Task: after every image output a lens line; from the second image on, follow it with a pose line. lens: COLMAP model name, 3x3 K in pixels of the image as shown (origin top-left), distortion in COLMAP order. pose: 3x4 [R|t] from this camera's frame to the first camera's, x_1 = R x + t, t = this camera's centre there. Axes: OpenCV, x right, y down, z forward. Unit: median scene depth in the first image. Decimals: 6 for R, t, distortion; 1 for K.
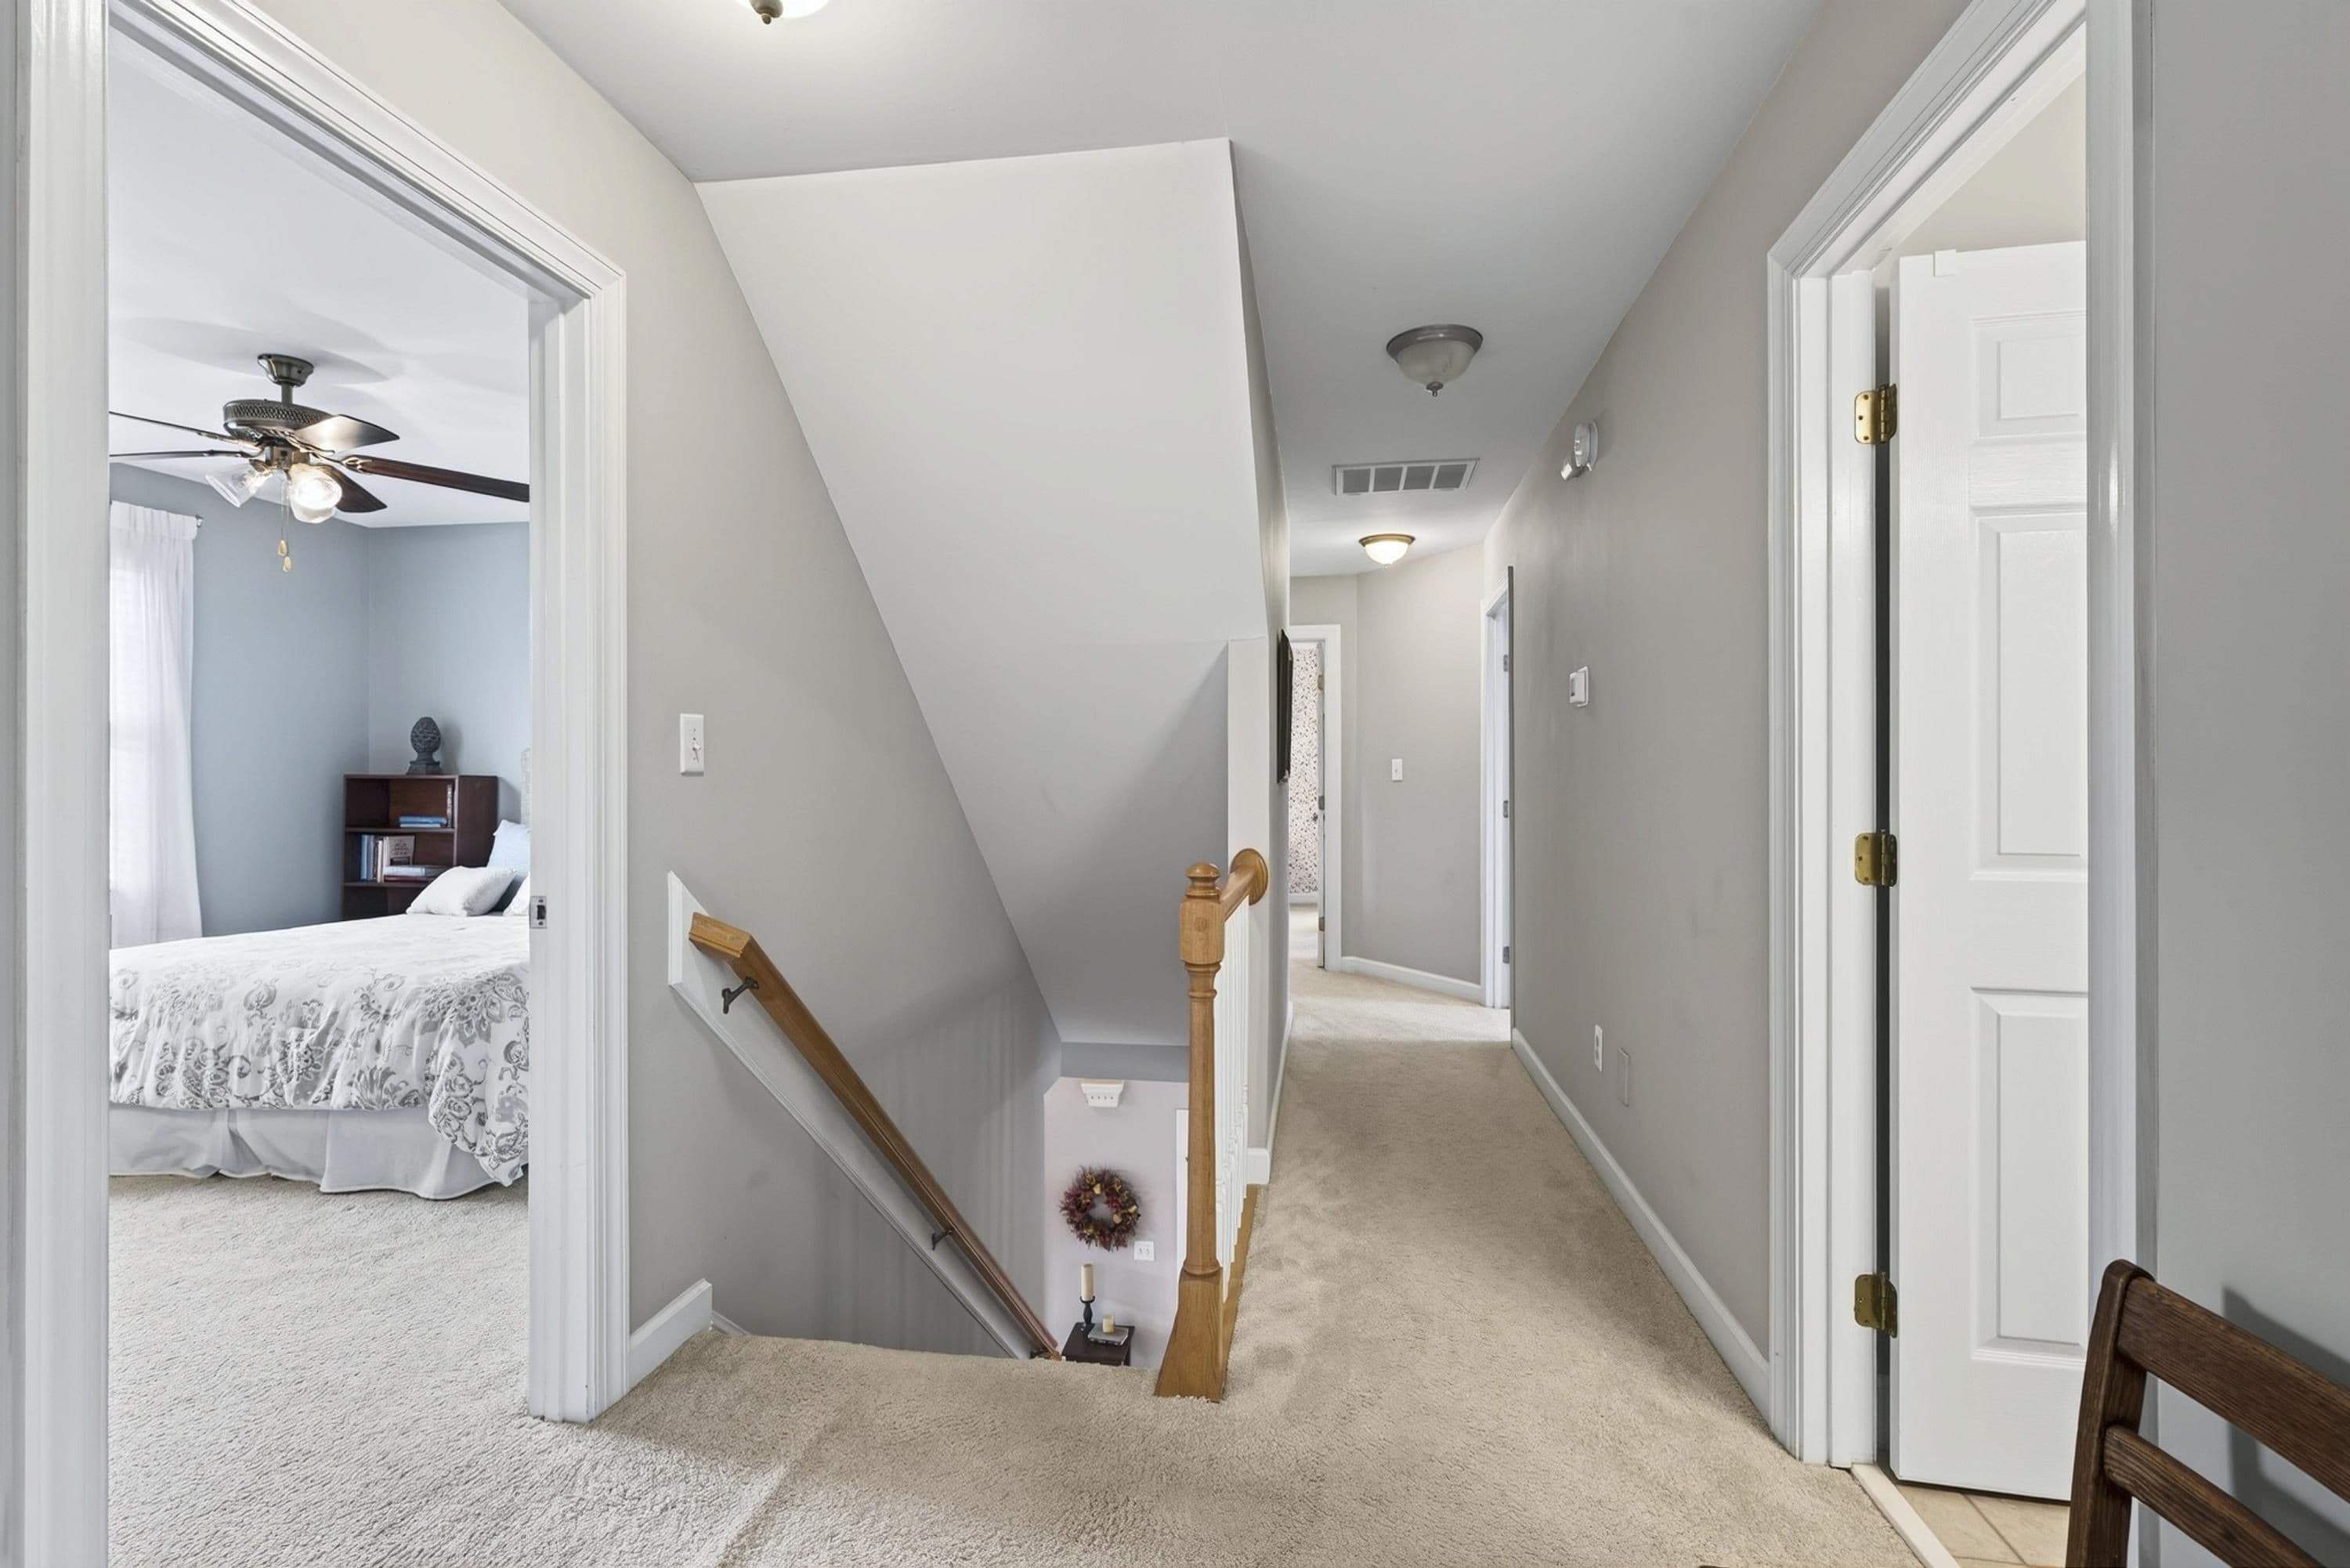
lens RADIAL K [[1069.2, 0, 1164.0], [0, 1069.2, 788.7], [0, 0, 1]] dist [0.001701, 0.000491]
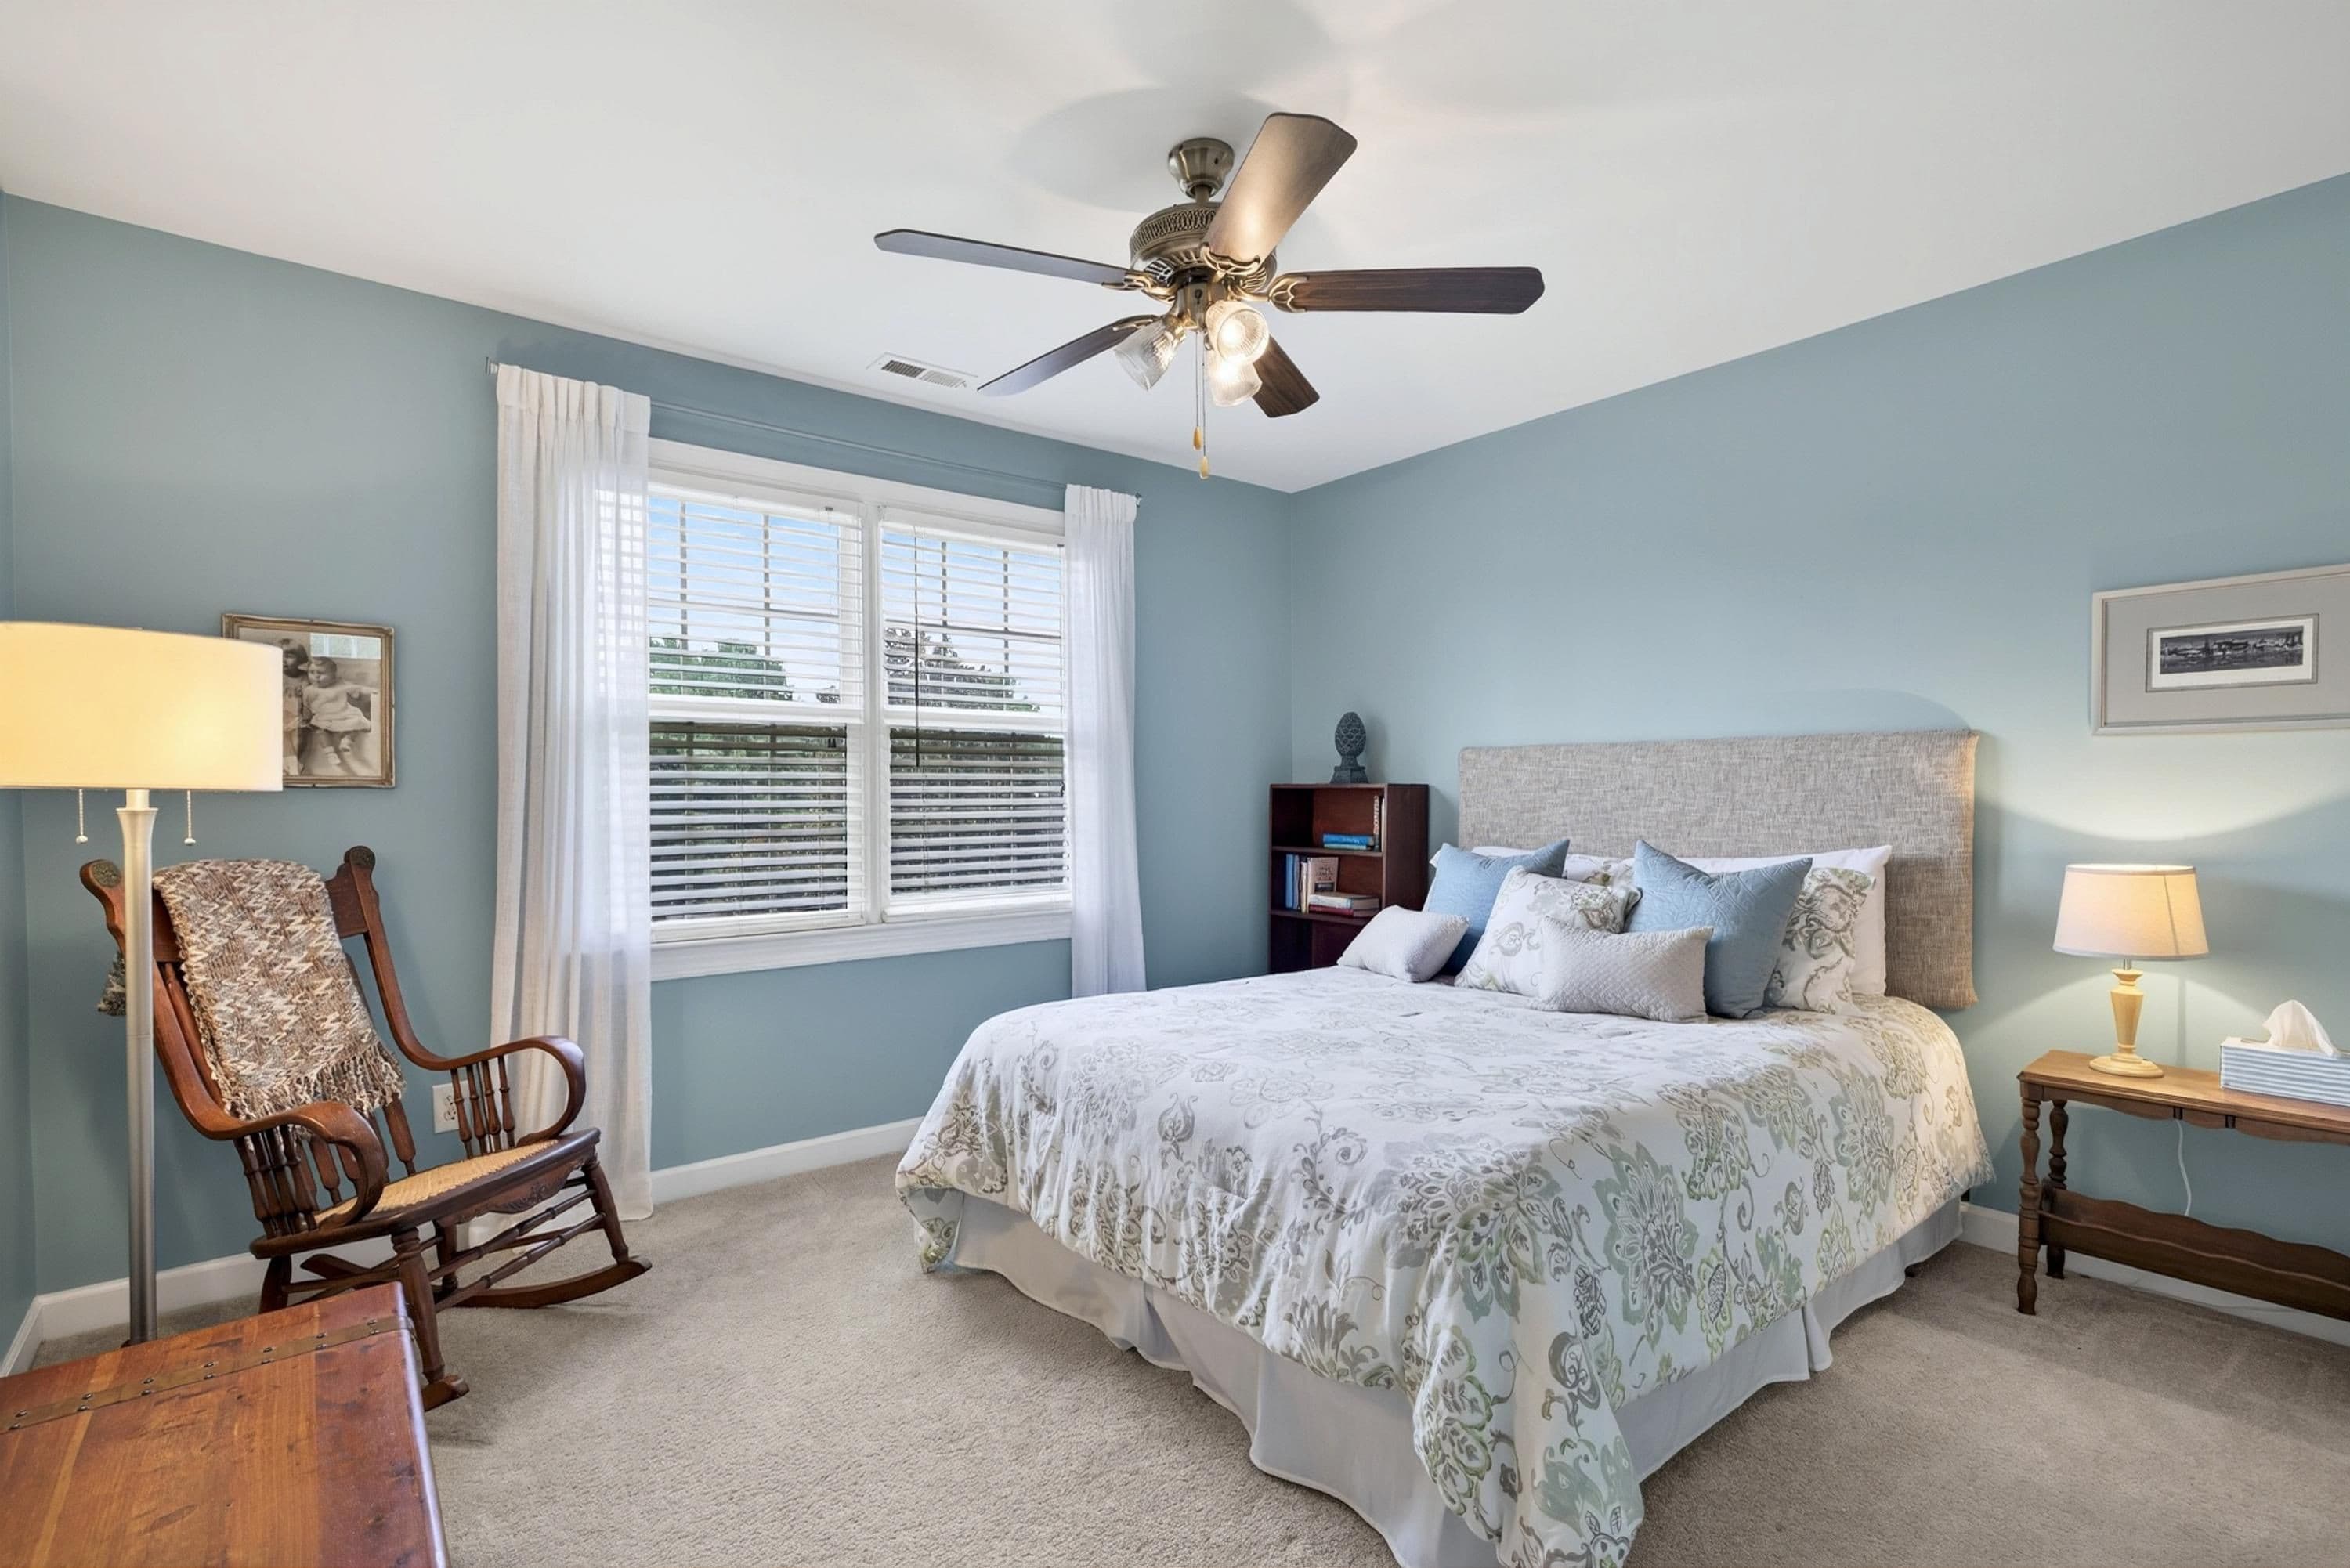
lens RADIAL K [[1069.2, 0, 1164.0], [0, 1069.2, 788.7], [0, 0, 1]] dist [0.001701, 0.000491]
pose [[0.733164, -0.010841, -0.679965, -0.404621], [0.006558, 0.999939, -0.008871, -0.004454], [0.680020, 0.002045, 0.733191, 0.517856]]
